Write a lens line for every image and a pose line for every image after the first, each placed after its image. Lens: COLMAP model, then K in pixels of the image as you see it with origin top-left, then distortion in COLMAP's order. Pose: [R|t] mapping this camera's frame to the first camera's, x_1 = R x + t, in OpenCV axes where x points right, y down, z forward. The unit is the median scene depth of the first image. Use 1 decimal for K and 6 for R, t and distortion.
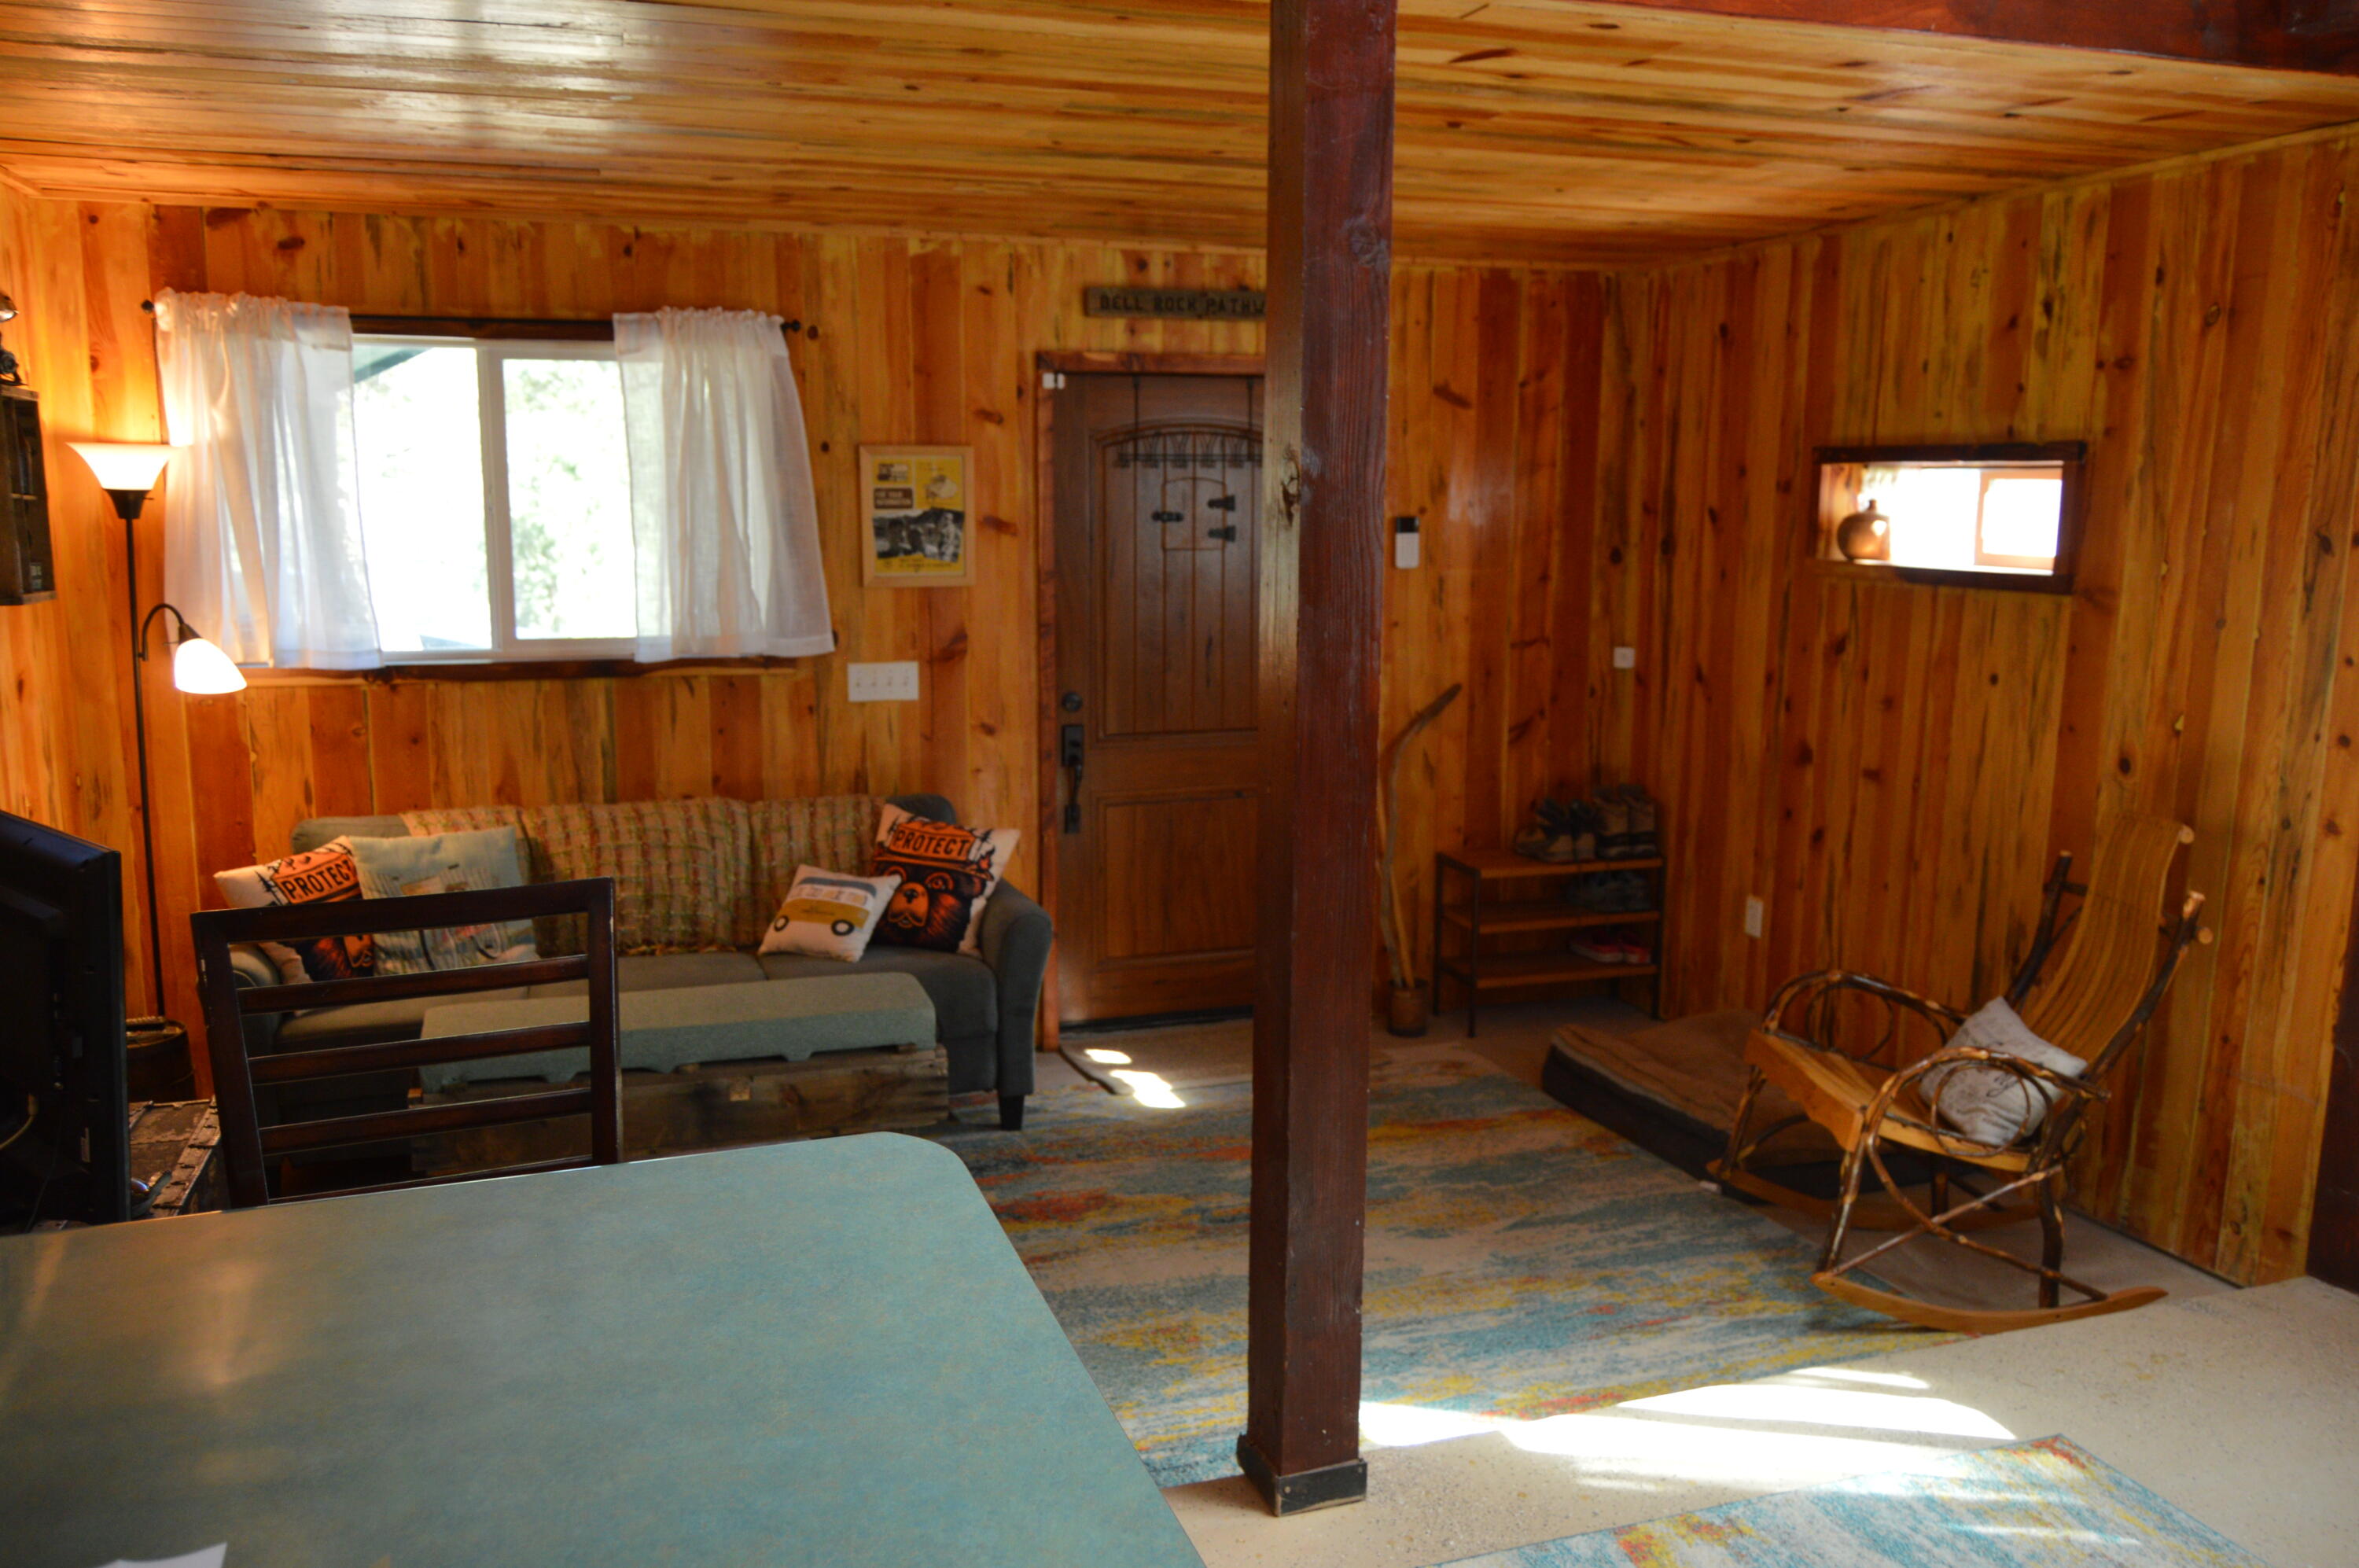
lens RADIAL K [[1849.2, 0, 1178.3], [0, 1849.2, 792.0], [0, 0, 1]] dist [-0.022260, 0.016894]
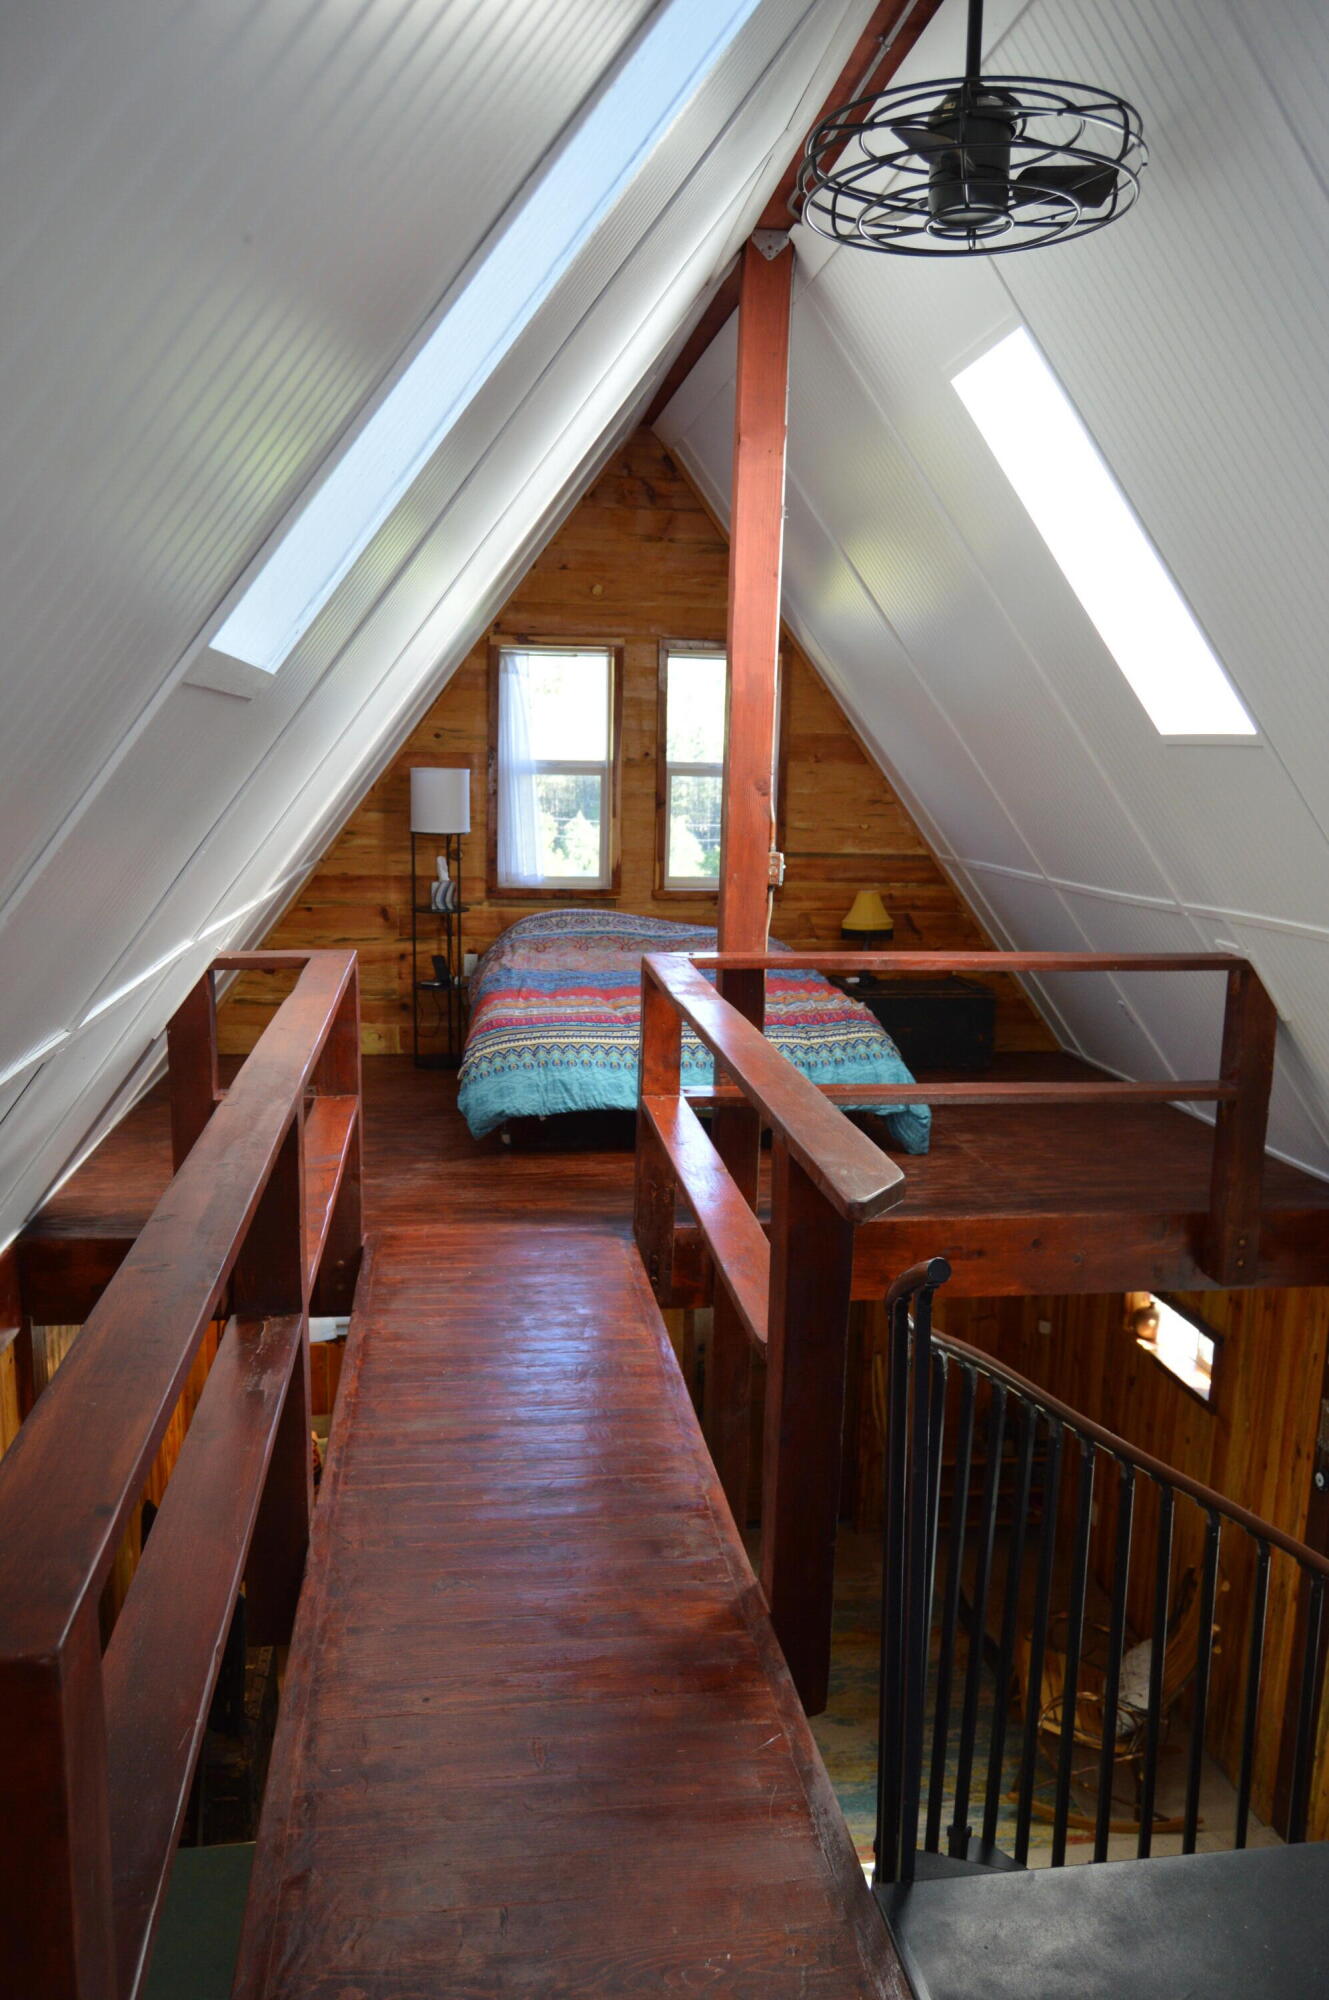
lens RADIAL K [[1567.8, 0, 671.4], [0, 1567.8, 1019.3], [0, 0, 1]] dist [-0.022260, 0.016894]
pose [[0.983191, 0.043903, -0.177221, 0.181161], [-0.043696, 0.999032, 0.005073, -0.412664], [0.177273, 0.002756, 0.984158, -0.529317]]
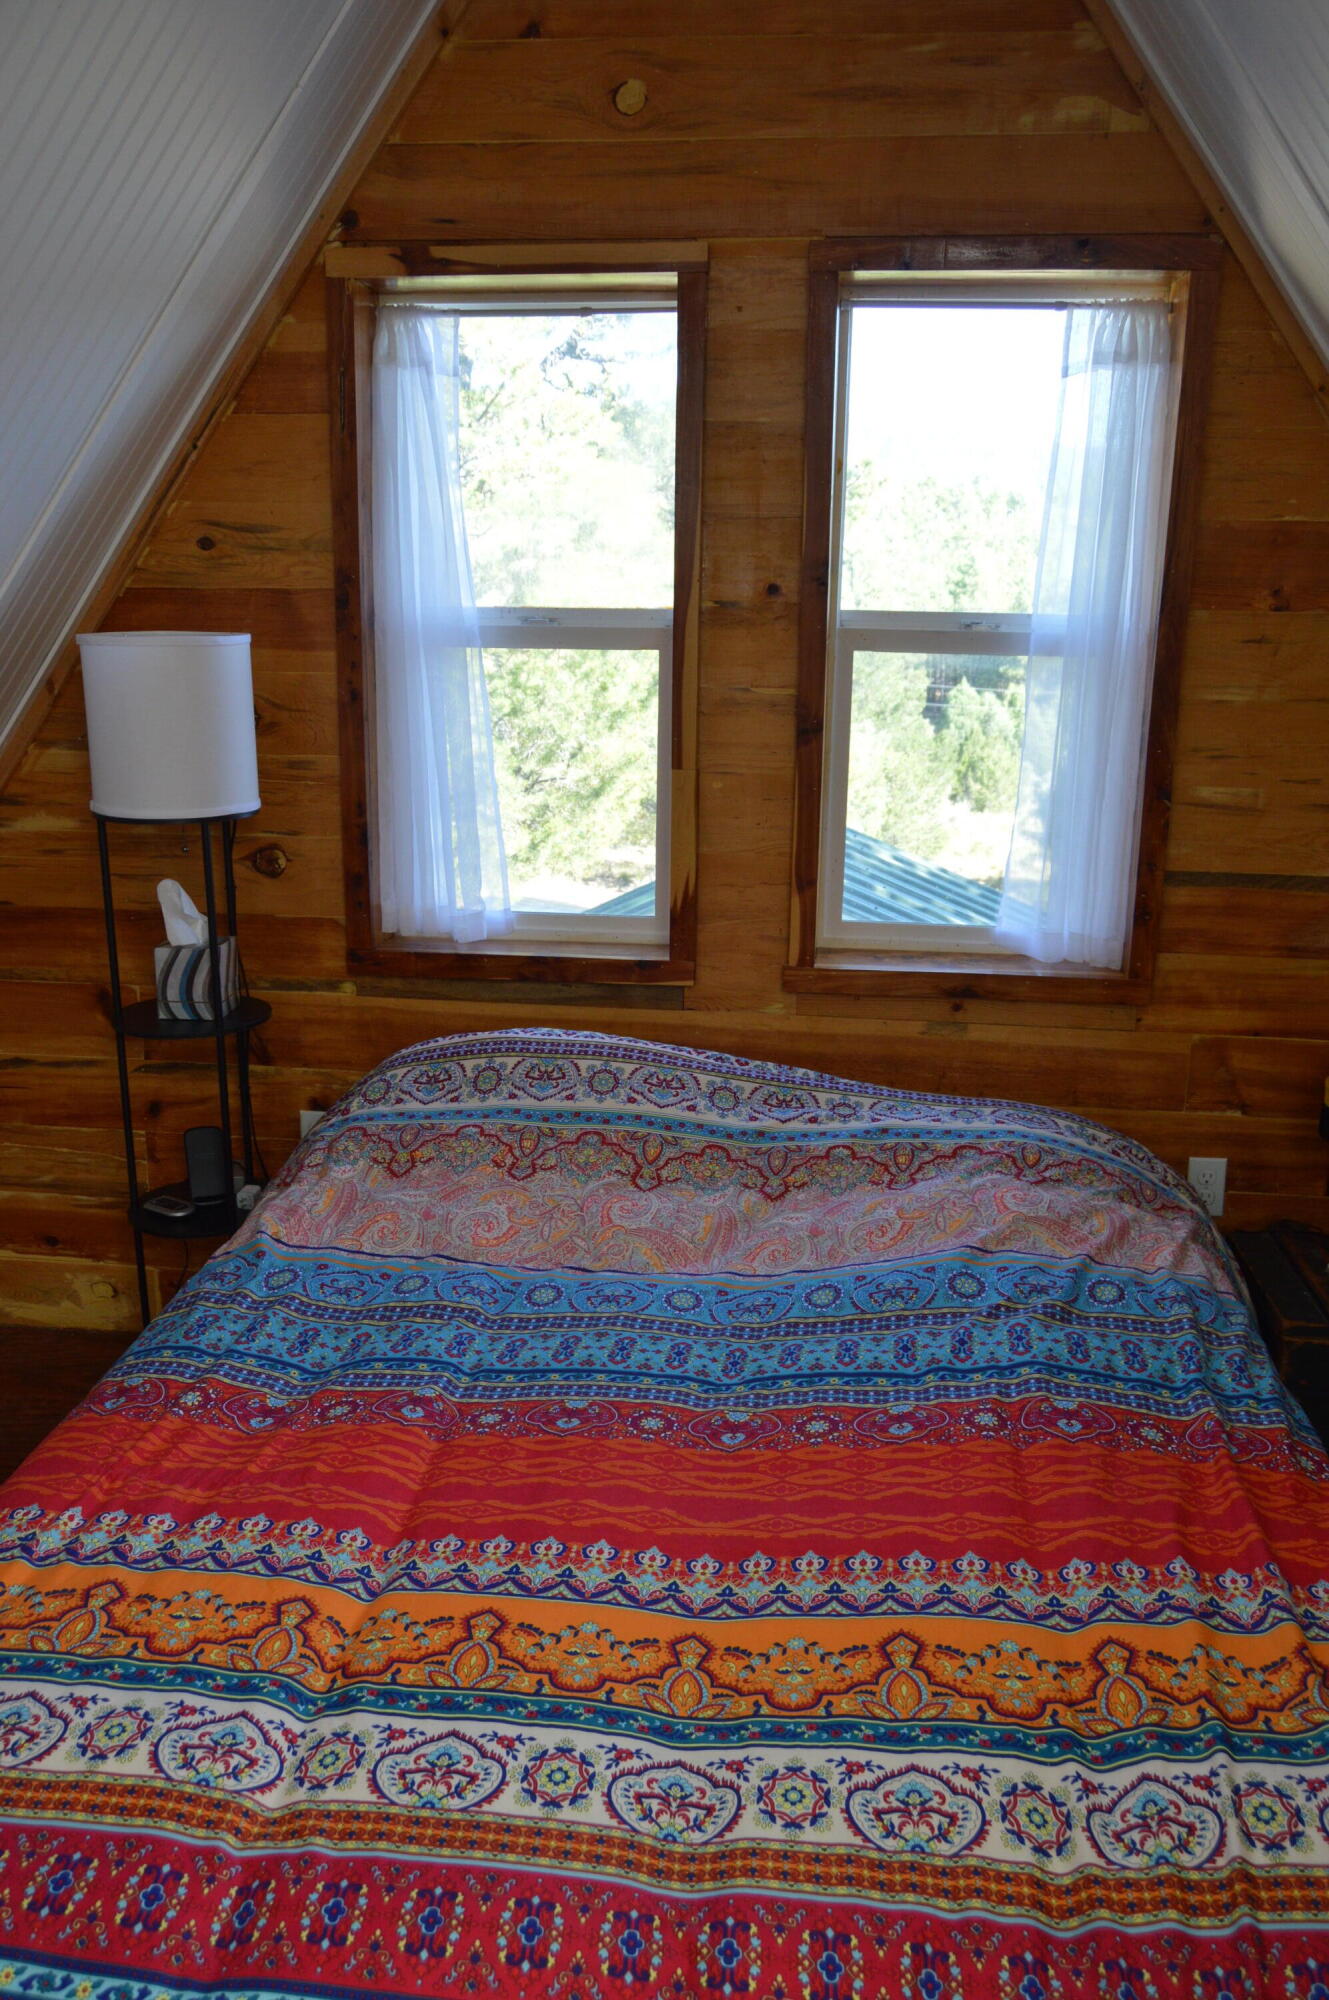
lens RADIAL K [[1567.8, 0, 674.0], [0, 1567.8, 1018.0], [0, 0, 1]] dist [-0.022260, 0.016894]
pose [[0.911281, 0.109872, -0.396855, 0.073590], [-0.075066, 0.991922, 0.102251, -0.569657], [0.404884, -0.063390, 0.912168, 0.464579]]
